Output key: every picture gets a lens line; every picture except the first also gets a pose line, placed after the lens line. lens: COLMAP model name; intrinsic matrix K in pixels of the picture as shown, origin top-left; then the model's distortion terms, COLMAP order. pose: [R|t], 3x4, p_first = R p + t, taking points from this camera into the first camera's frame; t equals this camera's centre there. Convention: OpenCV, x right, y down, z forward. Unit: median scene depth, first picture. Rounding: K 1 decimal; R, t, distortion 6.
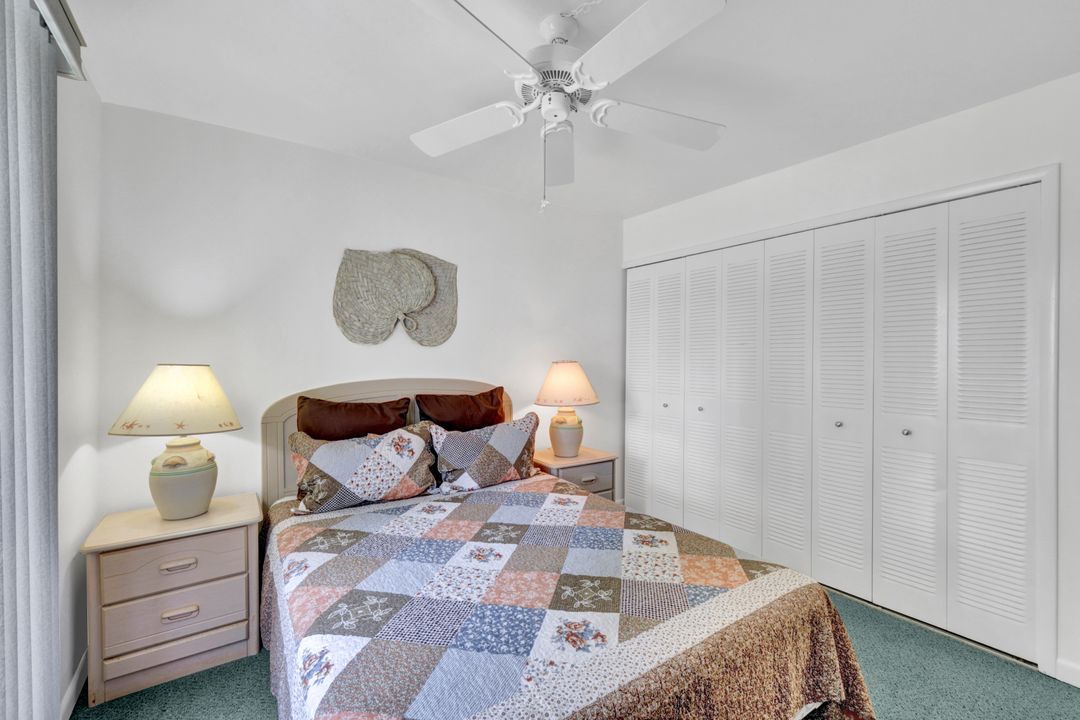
lens RADIAL K [[470.2, 0, 543.4], [0, 470.2, 362.0], [0, 0, 1]] dist [0.005160, 0.000018]
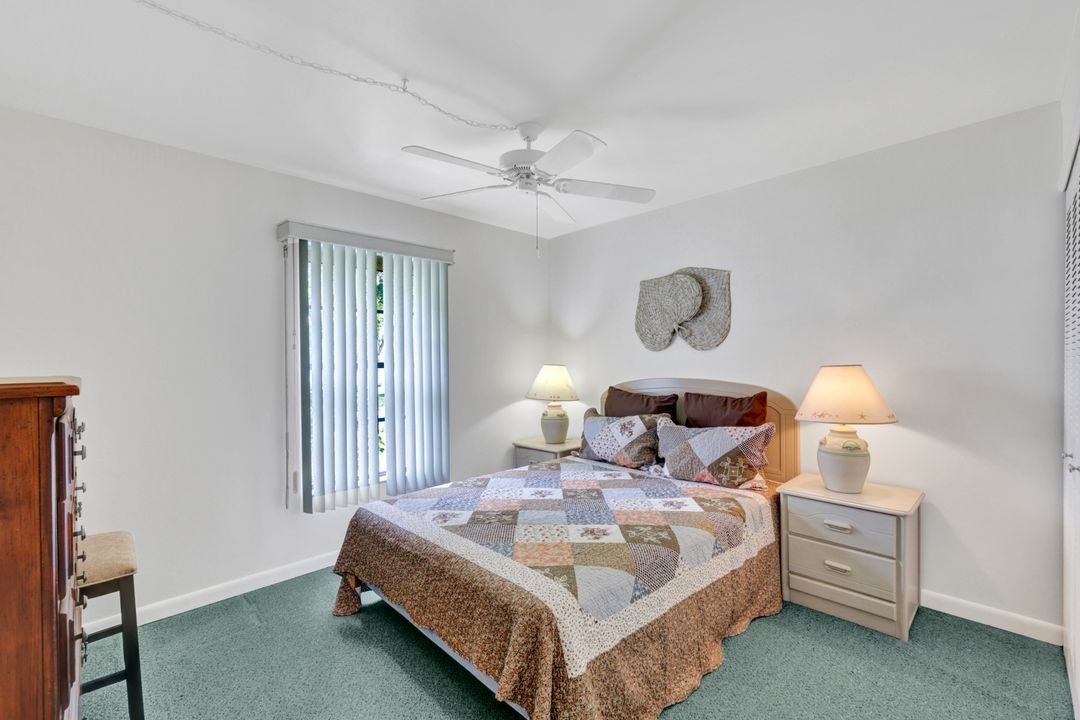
lens RADIAL K [[470.2, 0, 541.7], [0, 470.2, 362.6], [0, 0, 1]] dist [0.005160, 0.000018]
pose [[0.159366, 0.003311, -0.987214, 0.944869], [-0.000577, 0.999995, 0.003261, -0.008996], [0.987219, 0.000050, 0.159367, 0.532239]]
